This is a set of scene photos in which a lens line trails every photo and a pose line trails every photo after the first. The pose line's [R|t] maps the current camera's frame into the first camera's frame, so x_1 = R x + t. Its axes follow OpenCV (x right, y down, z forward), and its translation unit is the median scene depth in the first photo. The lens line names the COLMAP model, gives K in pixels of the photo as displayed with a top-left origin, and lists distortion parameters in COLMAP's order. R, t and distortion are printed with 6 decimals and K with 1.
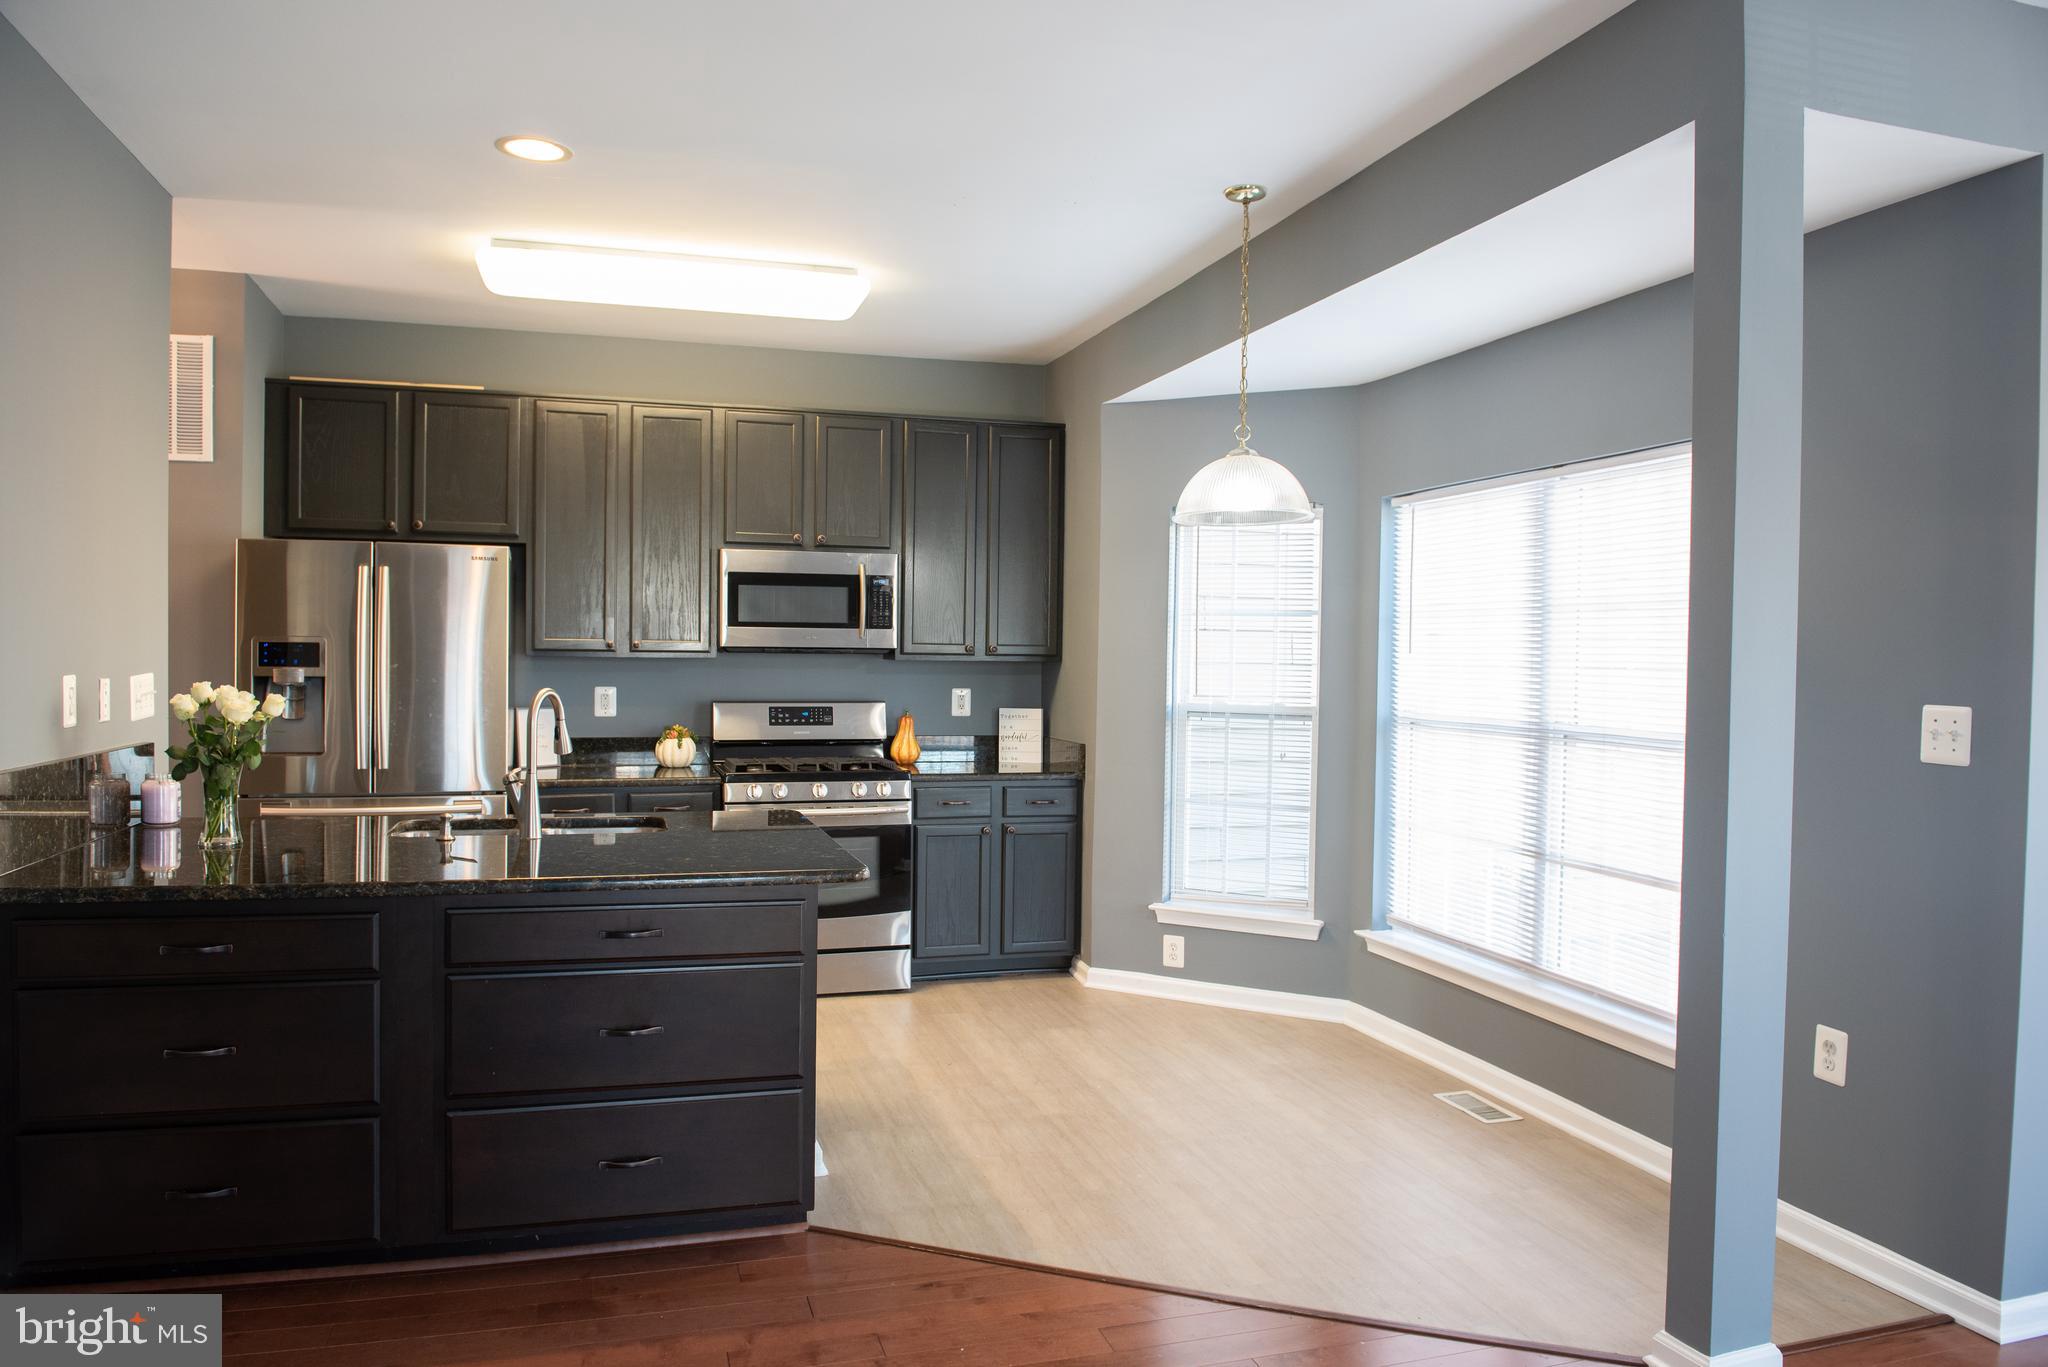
lens RADIAL K [[1420.4, 0, 1024.0], [0, 1420.4, 683.5], [0, 0, 1]] dist [0.003359, -0.004633]
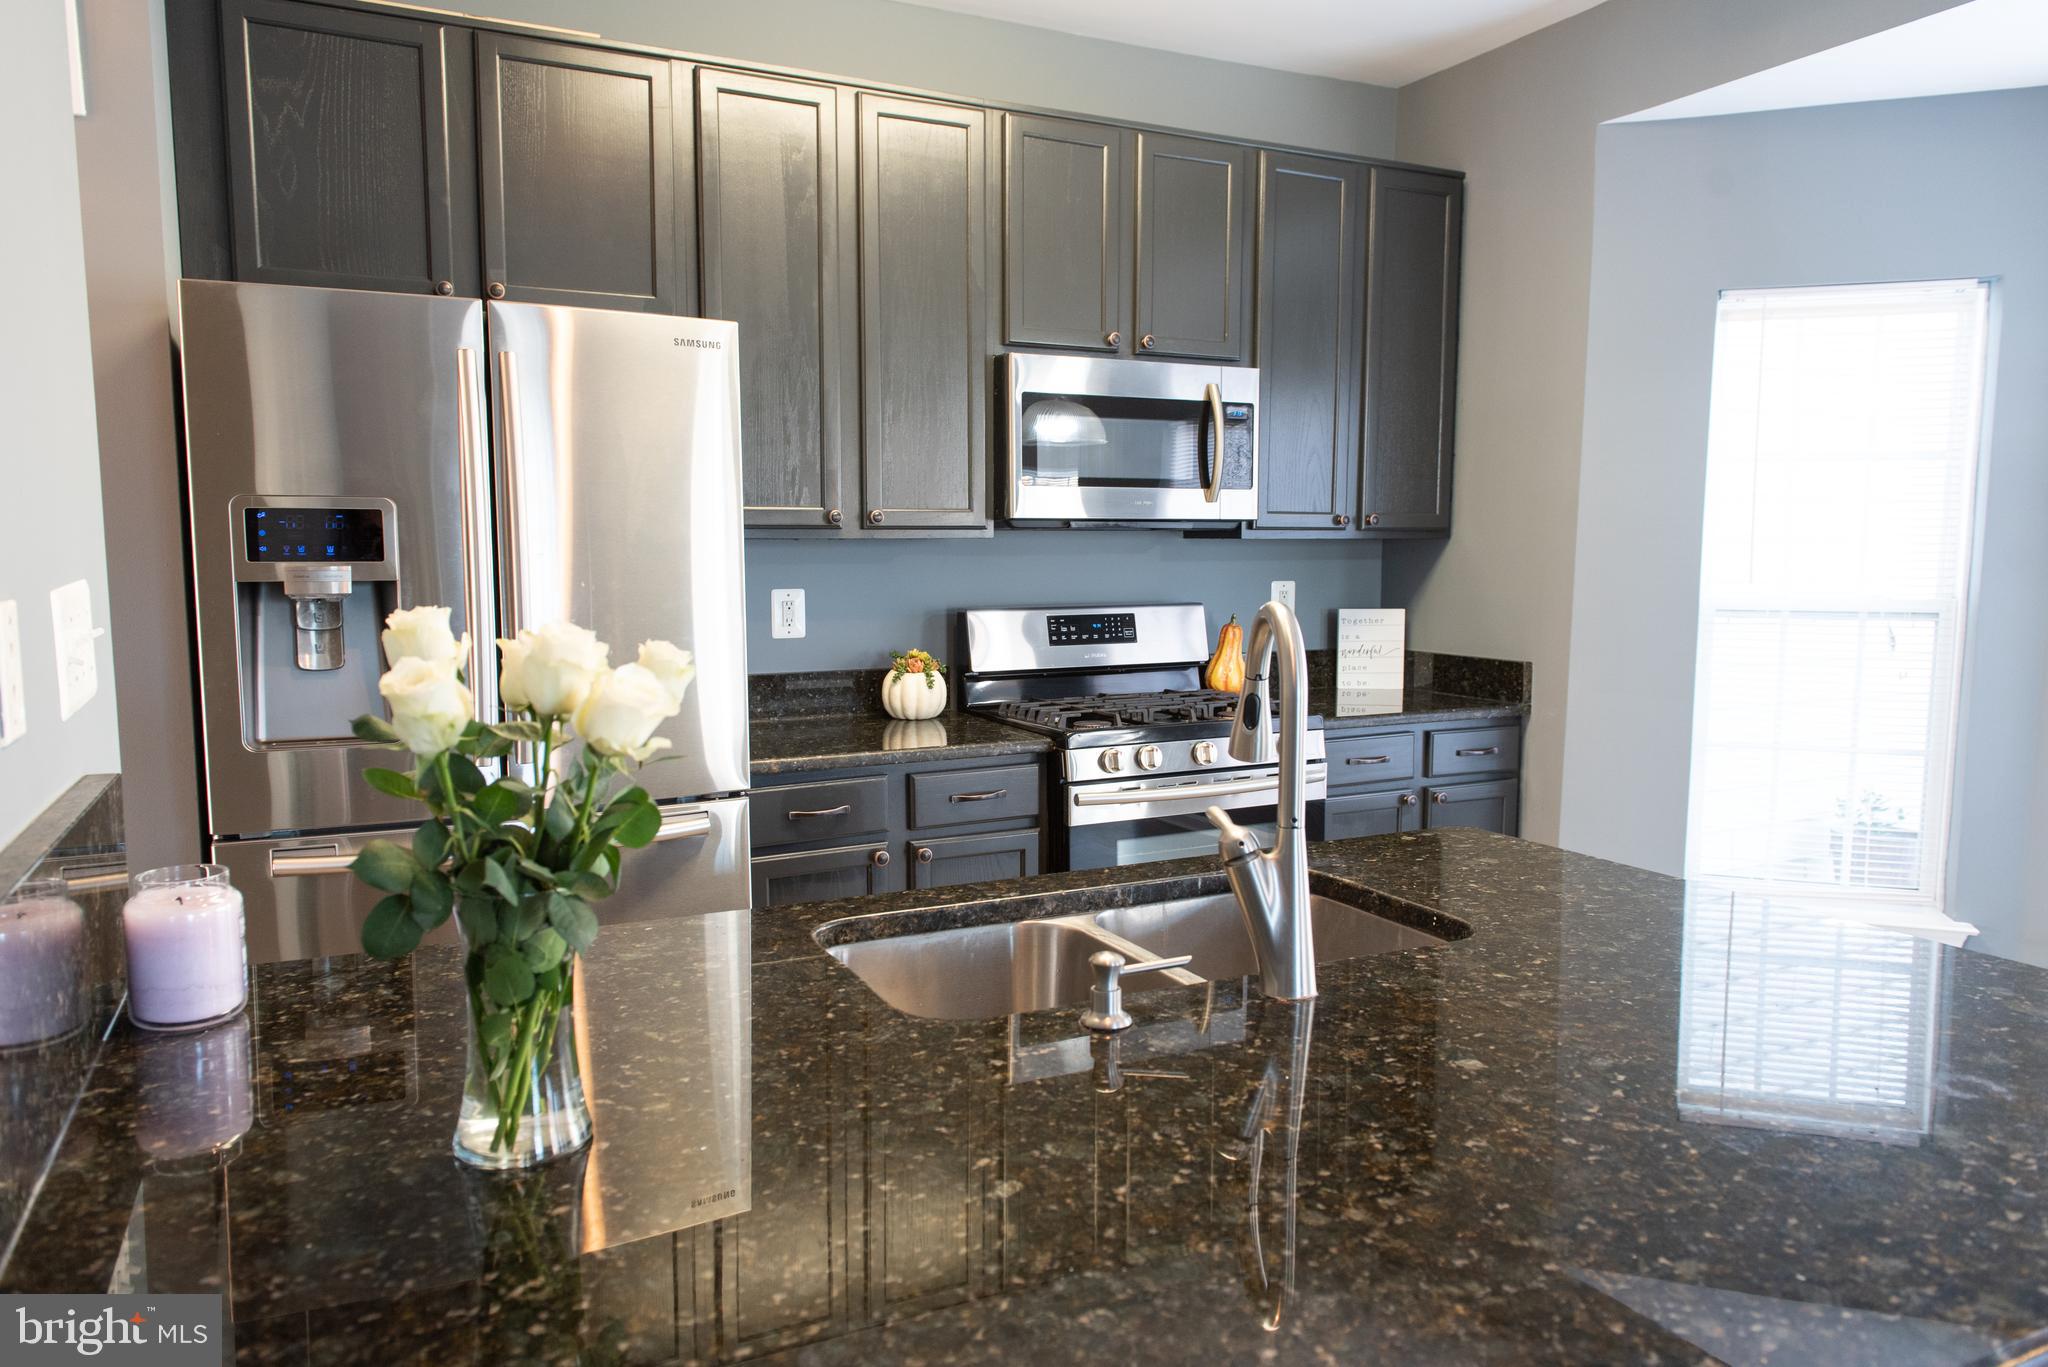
lens RADIAL K [[1383.7, 0, 1061.9], [0, 1383.7, 678.0], [0, 0, 1]] dist [0.016486, 0.001515]
pose [[0.982850, -0.030732, 0.181828, -0.288687], [0.016827, 0.996848, 0.077526, -0.003666], [-0.183637, -0.073137, 0.980270, 0.401556]]
